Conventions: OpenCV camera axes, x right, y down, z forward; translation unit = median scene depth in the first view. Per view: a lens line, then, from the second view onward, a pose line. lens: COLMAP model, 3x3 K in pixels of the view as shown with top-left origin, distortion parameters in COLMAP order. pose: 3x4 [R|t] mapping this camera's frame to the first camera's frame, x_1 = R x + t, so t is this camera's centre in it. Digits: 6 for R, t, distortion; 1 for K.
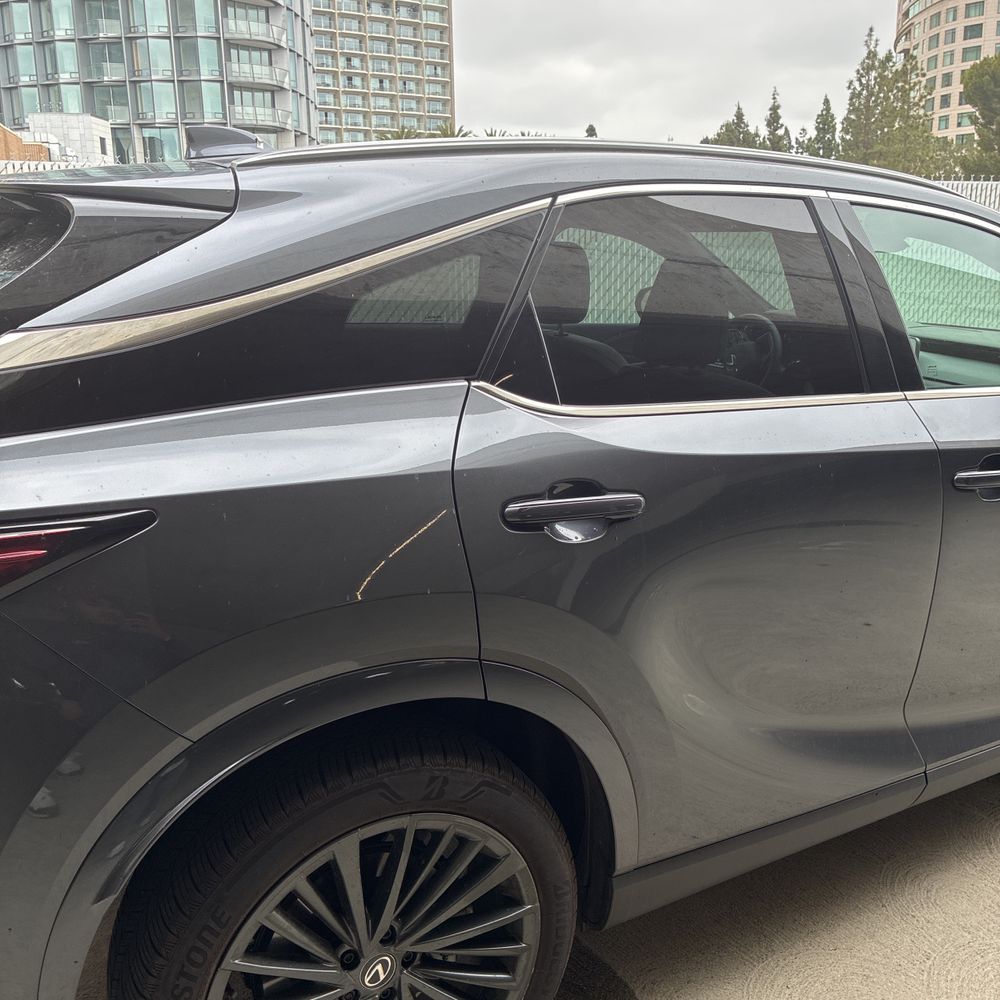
lens RADIAL K [[1012.4, 0, 505.5], [0, 1012.4, 495.7], [0, 0, 1]] dist [0.023111, 0.000000]
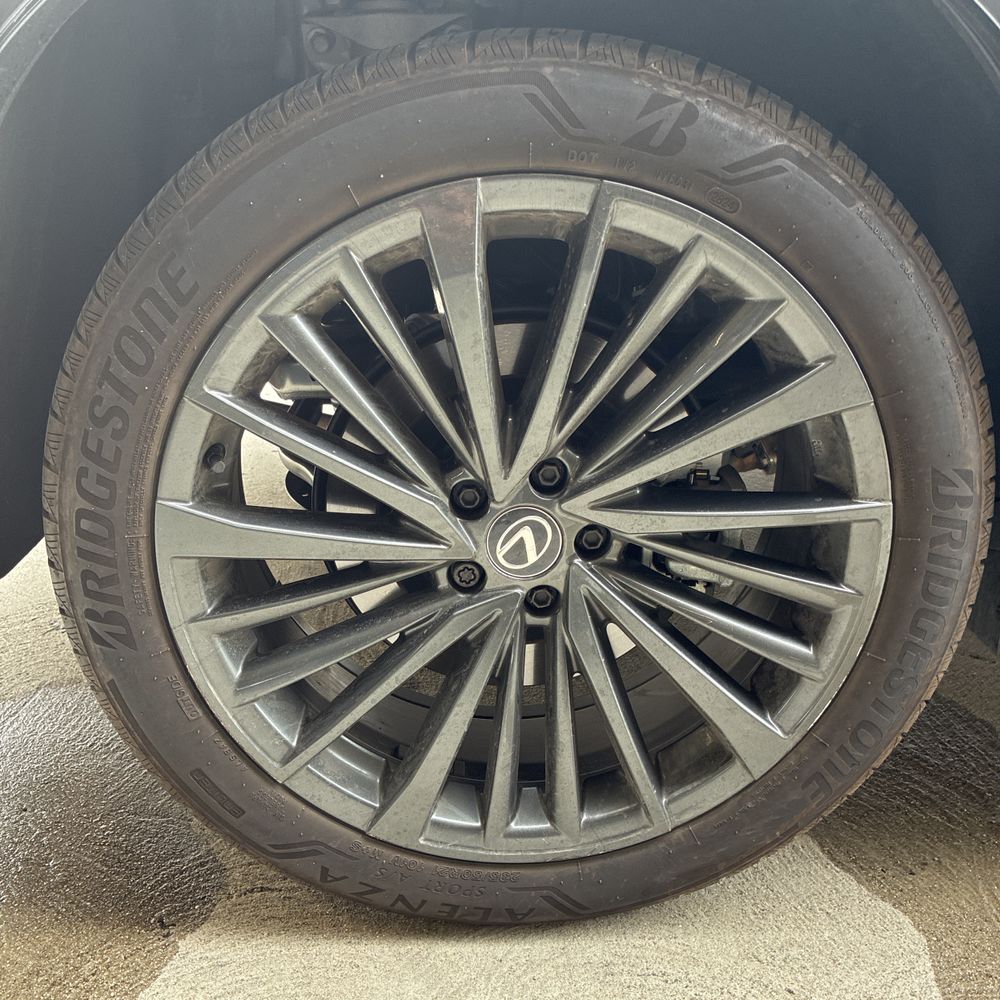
lens RADIAL K [[1012.4, 0, 496.8], [0, 1012.4, 496.0], [0, 0, 1]] dist [0.023111, 0.000000]
pose [[0.883681, 0.148038, -0.444064, 0.084005], [-0.111820, 0.987968, 0.106841, 0.396514], [0.454538, -0.044758, 0.889602, 0.551940]]
